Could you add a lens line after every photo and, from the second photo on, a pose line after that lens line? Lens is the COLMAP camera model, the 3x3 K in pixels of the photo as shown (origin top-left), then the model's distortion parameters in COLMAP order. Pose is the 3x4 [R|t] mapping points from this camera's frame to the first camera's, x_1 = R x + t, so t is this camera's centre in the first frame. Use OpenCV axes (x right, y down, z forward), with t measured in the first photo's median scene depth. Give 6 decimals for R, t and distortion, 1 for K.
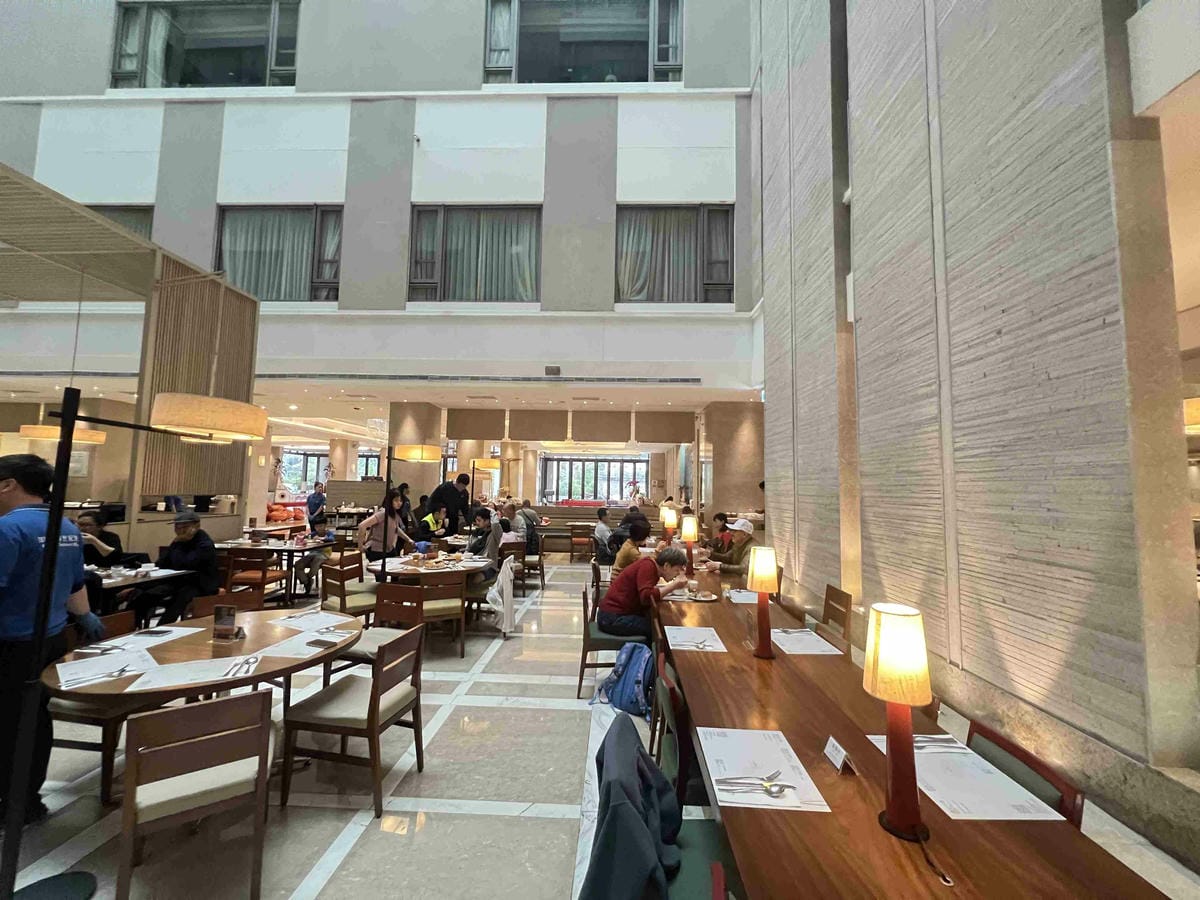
lens RADIAL K [[481.1, 0, 600.0], [0, 481.1, 450.0], [0, 0, 1]] dist [-0.001593, 0.000196]
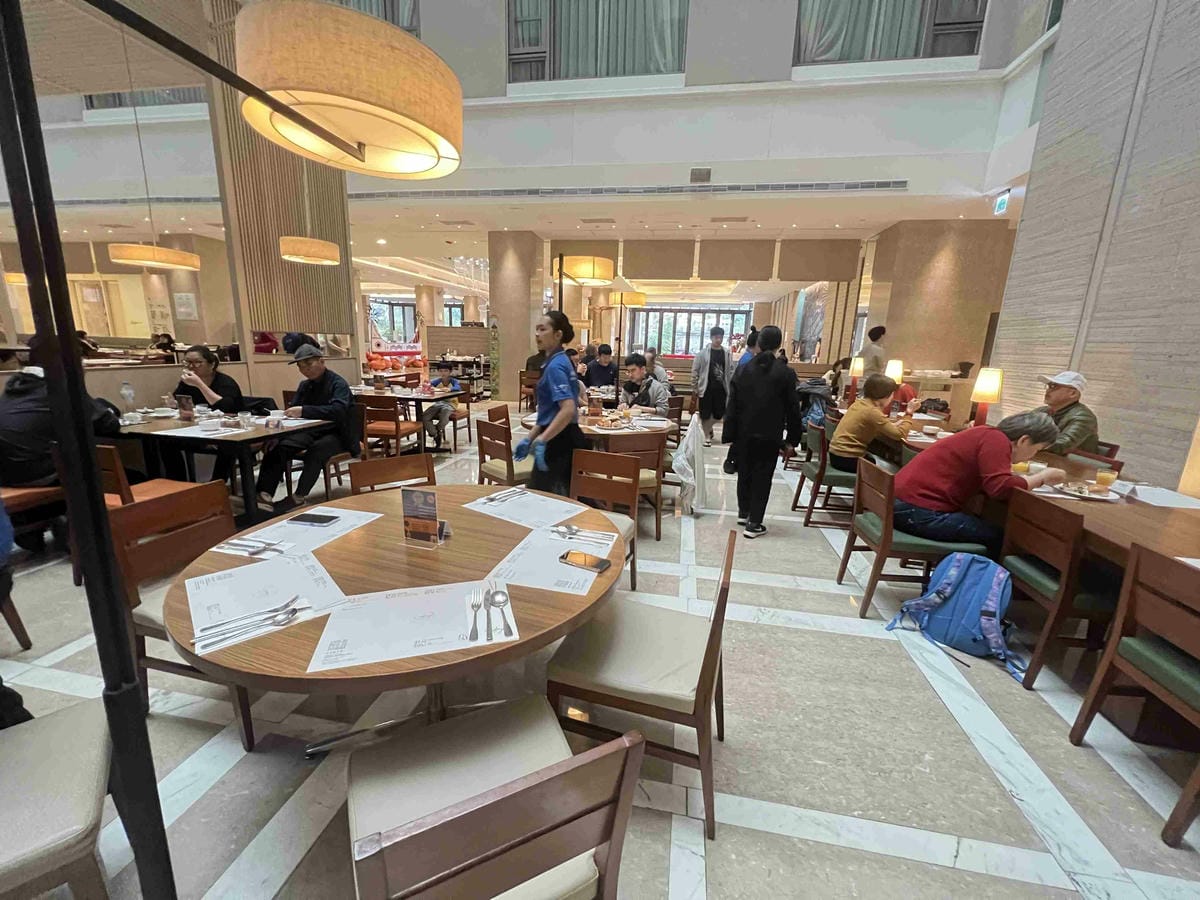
lens RADIAL K [[481.1, 0, 600.0], [0, 481.1, 450.0], [0, 0, 1]] dist [-0.001593, 0.000196]
pose [[0.989732, 0.042768, -0.136385, -0.128937], [-0.001224, 0.956686, 0.291118, 0.028011], [0.142928, -0.287962, 0.946916, 0.130047]]
